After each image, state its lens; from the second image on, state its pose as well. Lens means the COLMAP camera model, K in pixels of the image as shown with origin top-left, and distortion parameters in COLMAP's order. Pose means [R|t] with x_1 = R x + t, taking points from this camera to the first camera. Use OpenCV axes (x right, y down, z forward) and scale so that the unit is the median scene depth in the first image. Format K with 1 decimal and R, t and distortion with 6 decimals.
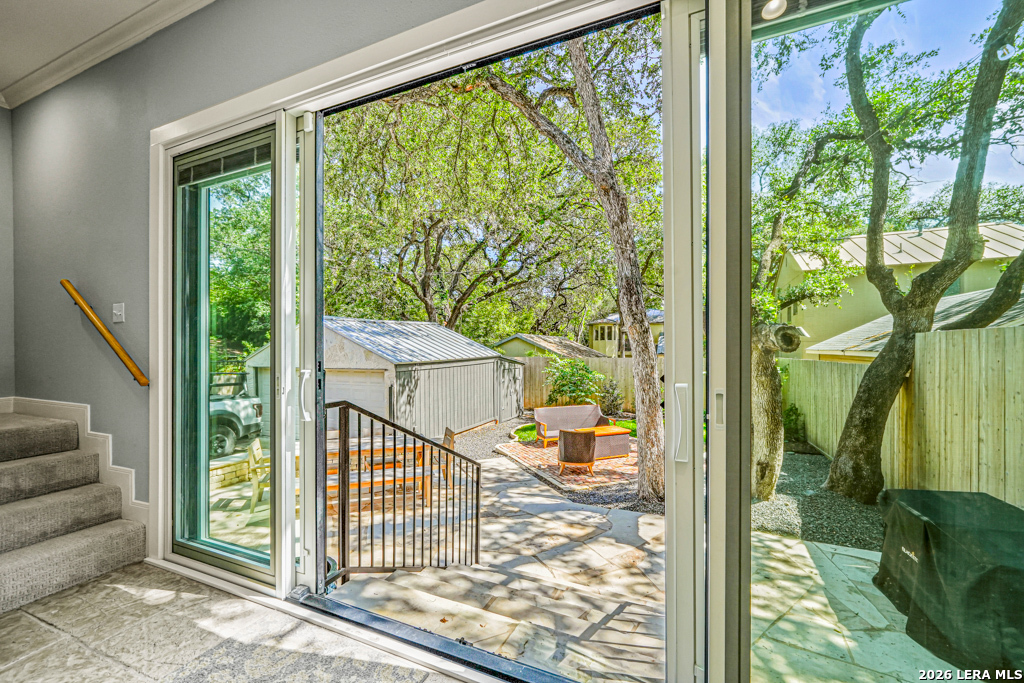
lens RADIAL K [[413.6, 0, 518.8], [0, 413.6, 350.4], [0, 0, 1]] dist [0.001506, 0.000136]
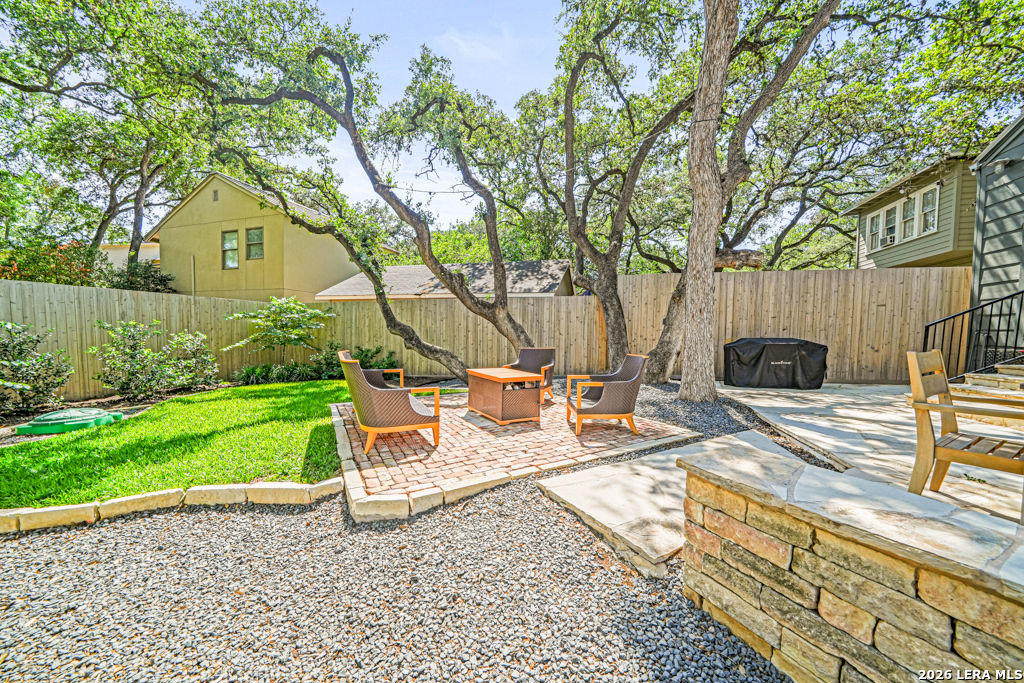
lens RADIAL K [[364.3, 0, 507.6], [0, 364.3, 348.4], [0, 0, 1]] dist [-0.008065, 0.000987]
pose [[-0.124530, -0.038495, 0.991469, -0.328493], [-0.007192, 0.999256, 0.037894, 0.134541], [-0.992190, -0.002411, -0.124714, 1.054708]]
